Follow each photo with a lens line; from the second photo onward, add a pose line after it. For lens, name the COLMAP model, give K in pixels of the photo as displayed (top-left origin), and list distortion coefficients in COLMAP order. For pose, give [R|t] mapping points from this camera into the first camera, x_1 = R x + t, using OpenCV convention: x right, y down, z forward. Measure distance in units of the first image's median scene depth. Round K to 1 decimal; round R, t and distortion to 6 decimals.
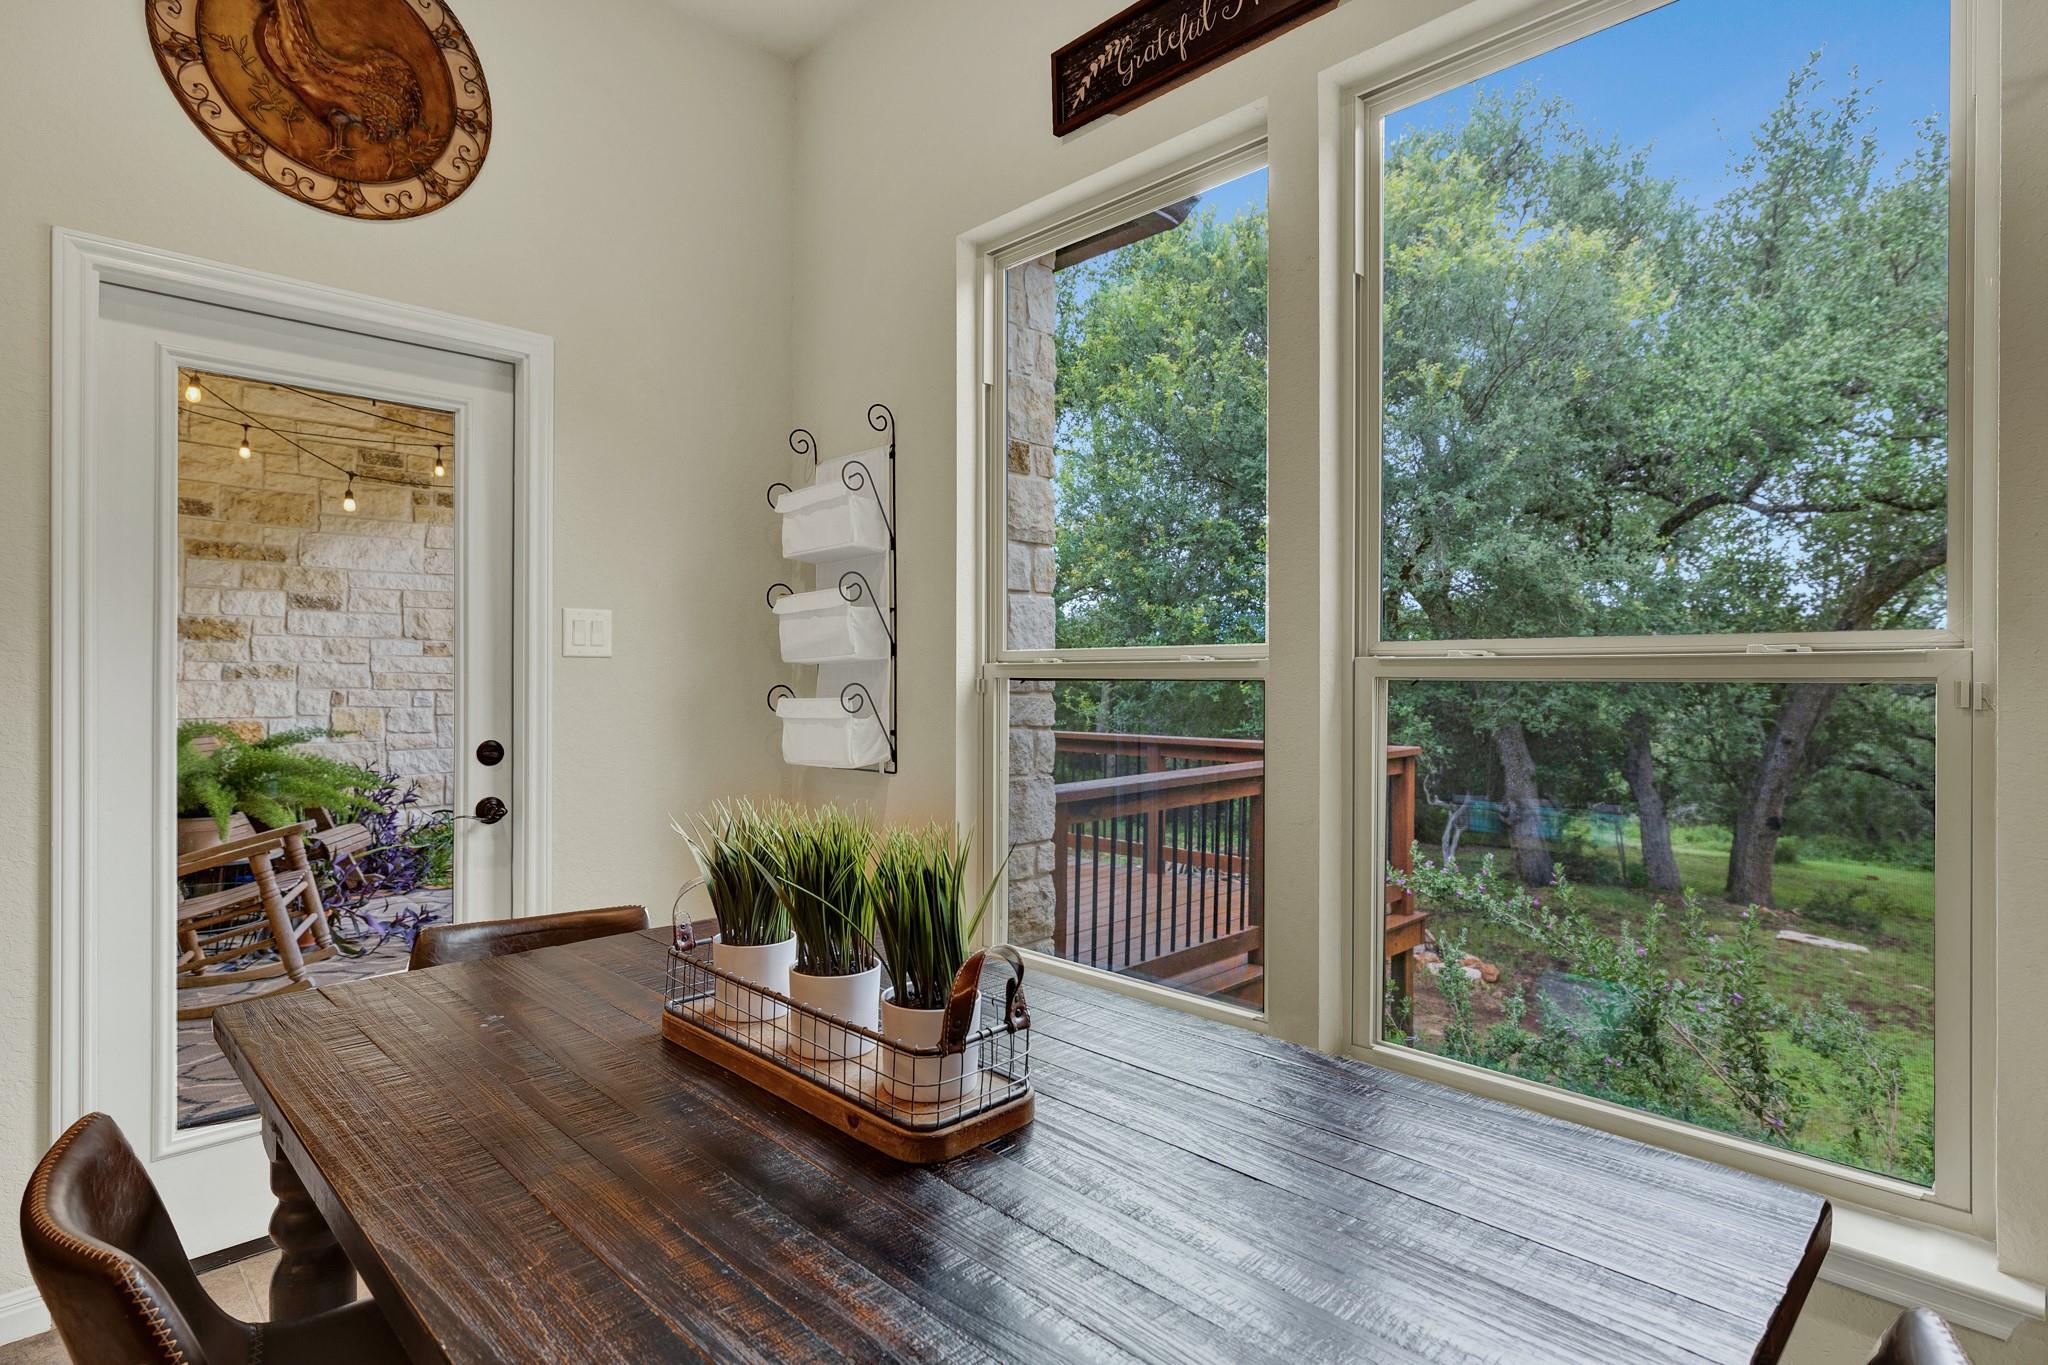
lens RADIAL K [[1015.6, 0, 1035.5], [0, 1015.6, 674.8], [0, 0, 1]] dist [-0.004613, -0.002238]
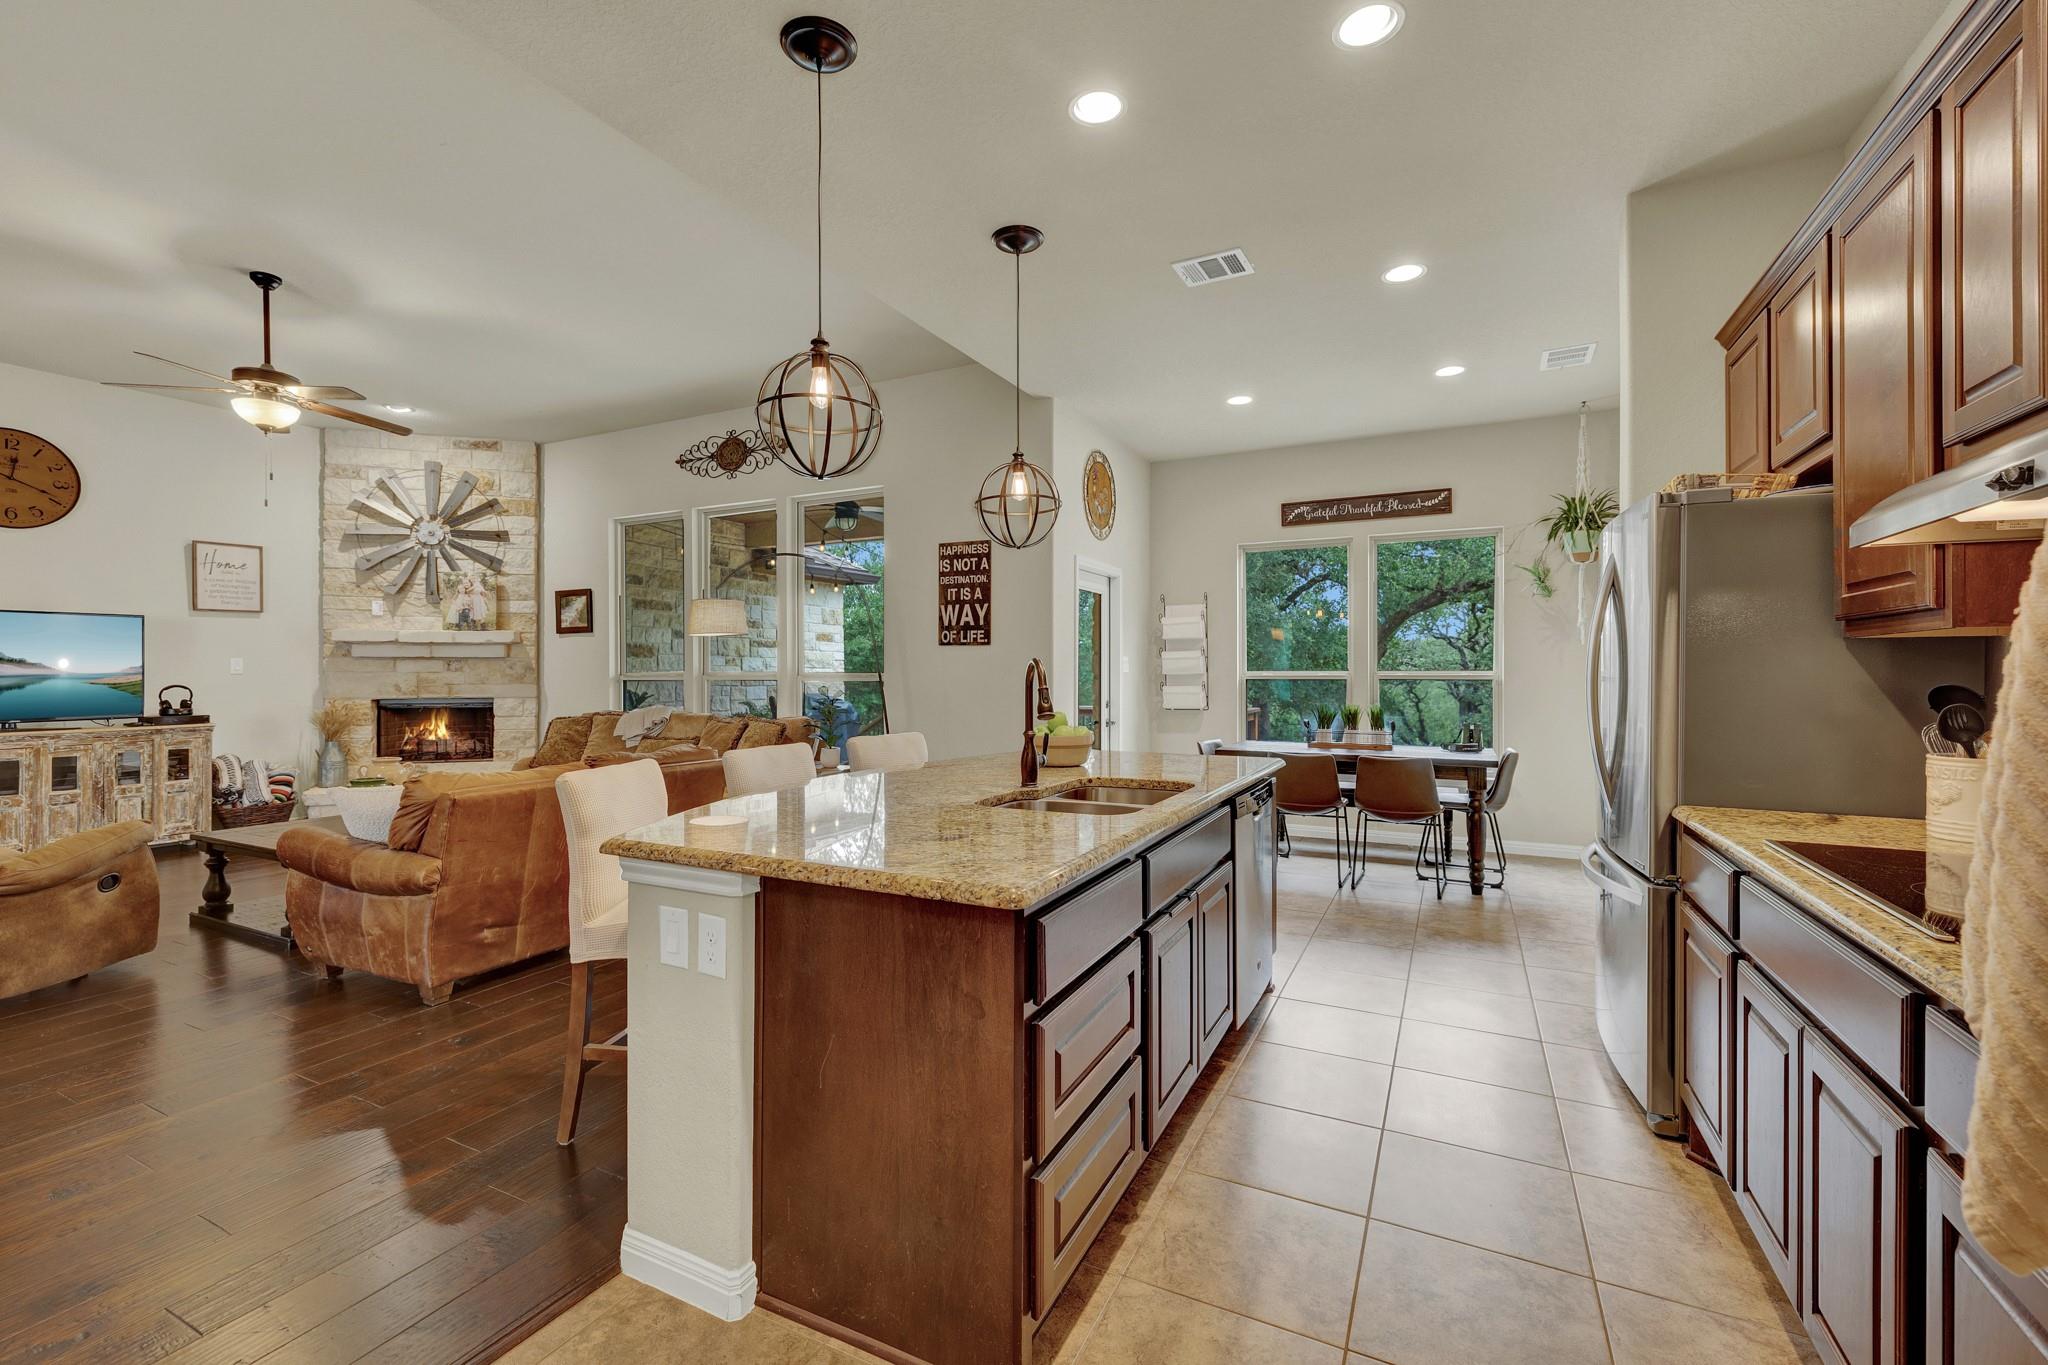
lens RADIAL K [[856.8, 0, 1018.1], [0, 856.8, 677.1], [0, 0, 1]] dist [-0.019604, 0.005266]
pose [[0.950304, -0.003489, 0.311303, -0.656461], [0.001177, 0.999970, 0.007614, -0.010771], [-0.311320, -0.006870, 0.950280, -0.570442]]
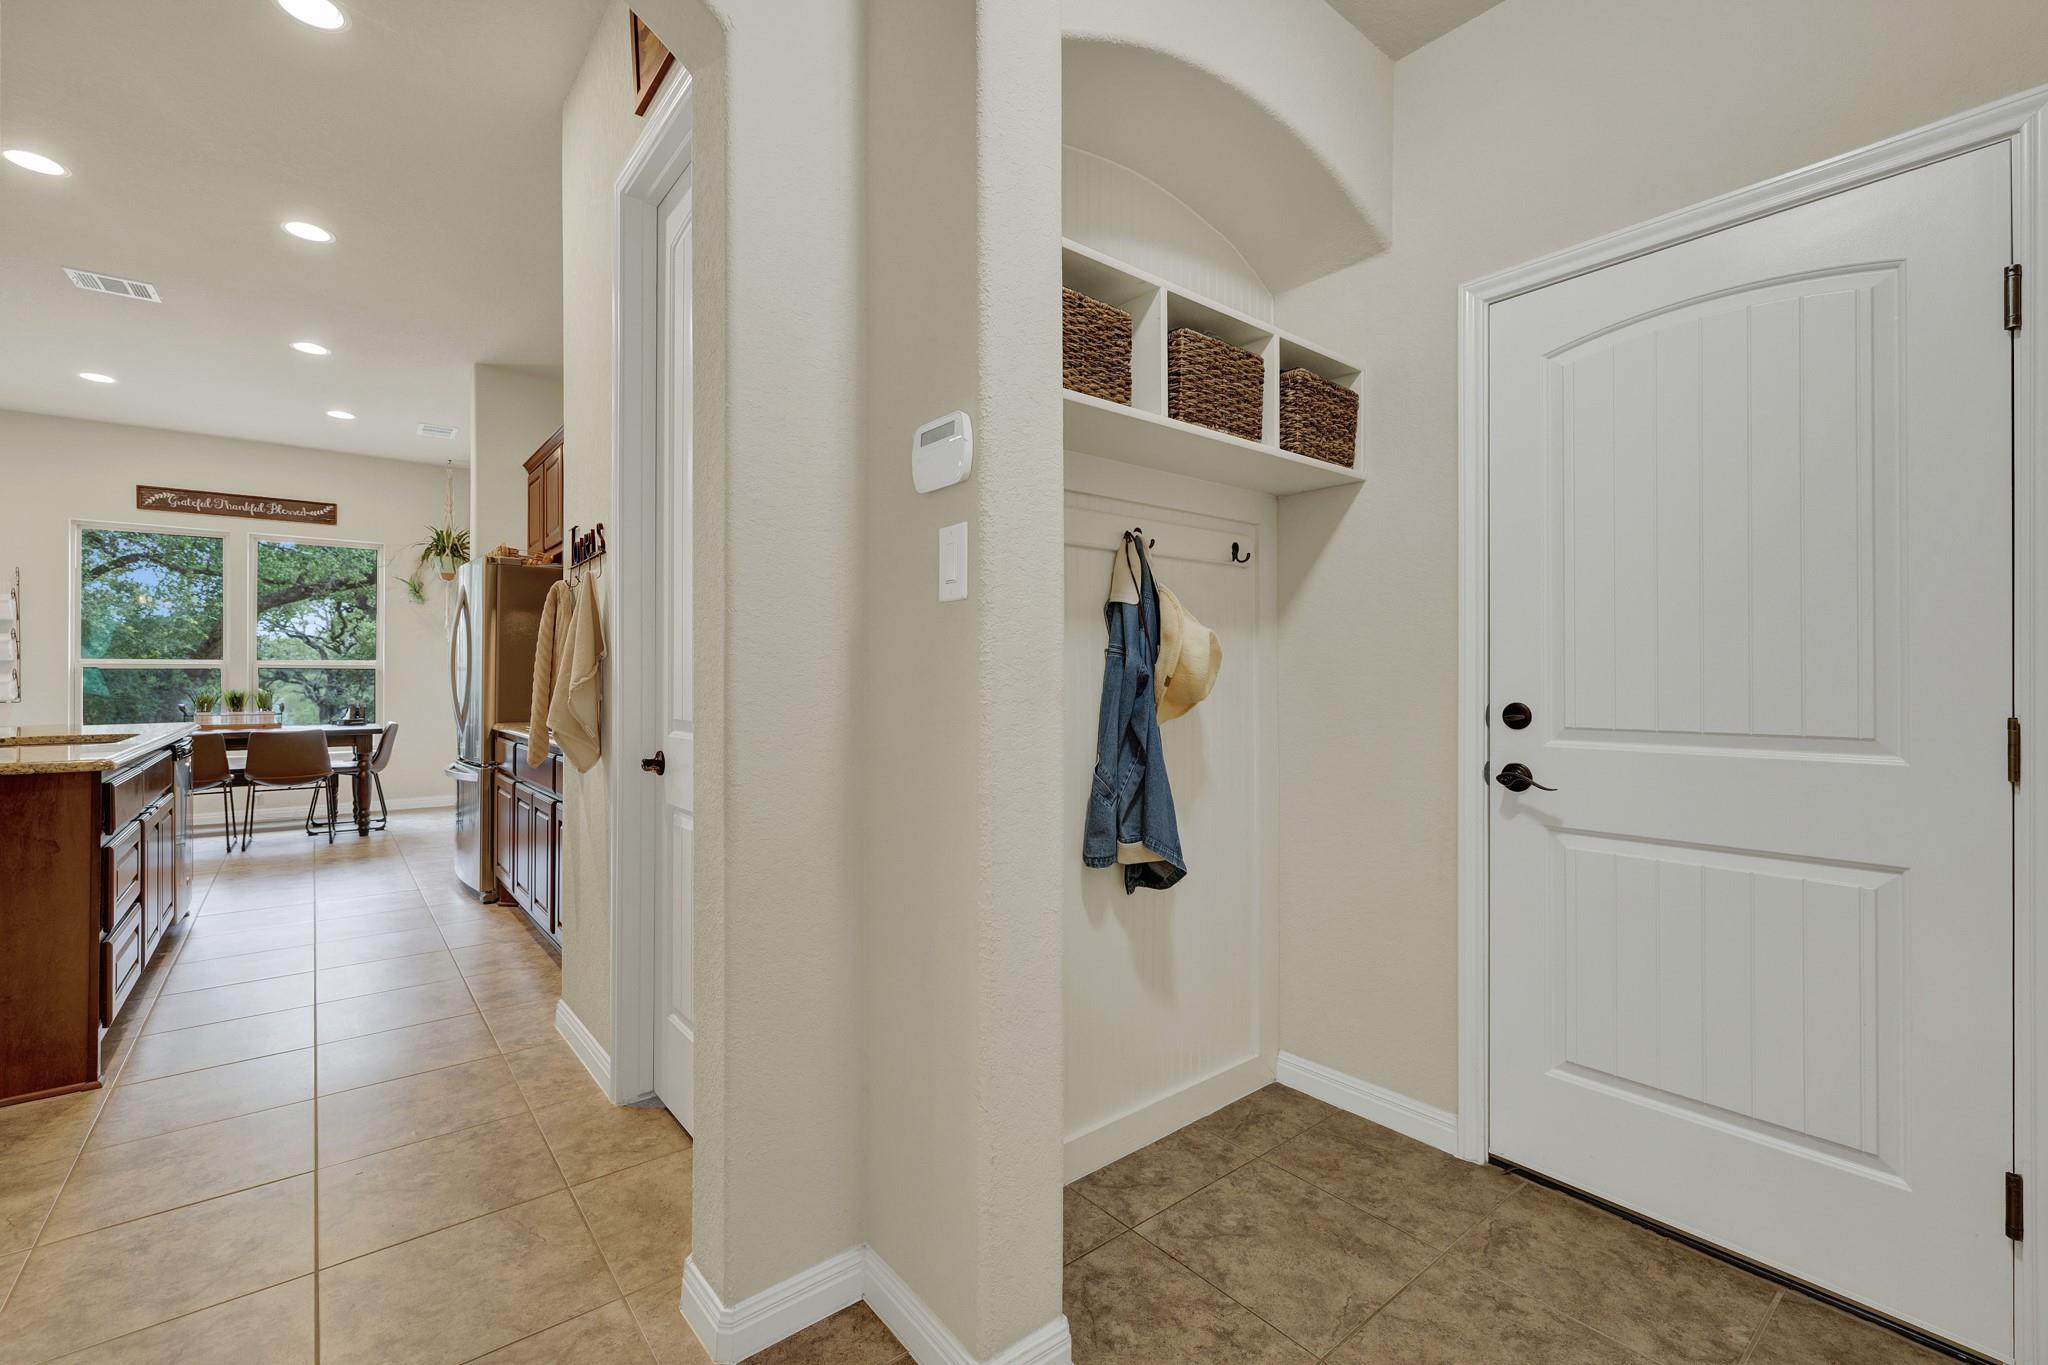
lens RADIAL K [[856.8, 0, 1014.6], [0, 856.8, 676.0], [0, 0, 1]] dist [-0.019604, 0.005266]
pose [[0.085100, 0.001992, 0.996370, -0.937307], [-0.003144, 0.999994, -0.001731, 0.009625], [-0.996367, -0.002985, 0.085106, -0.800941]]
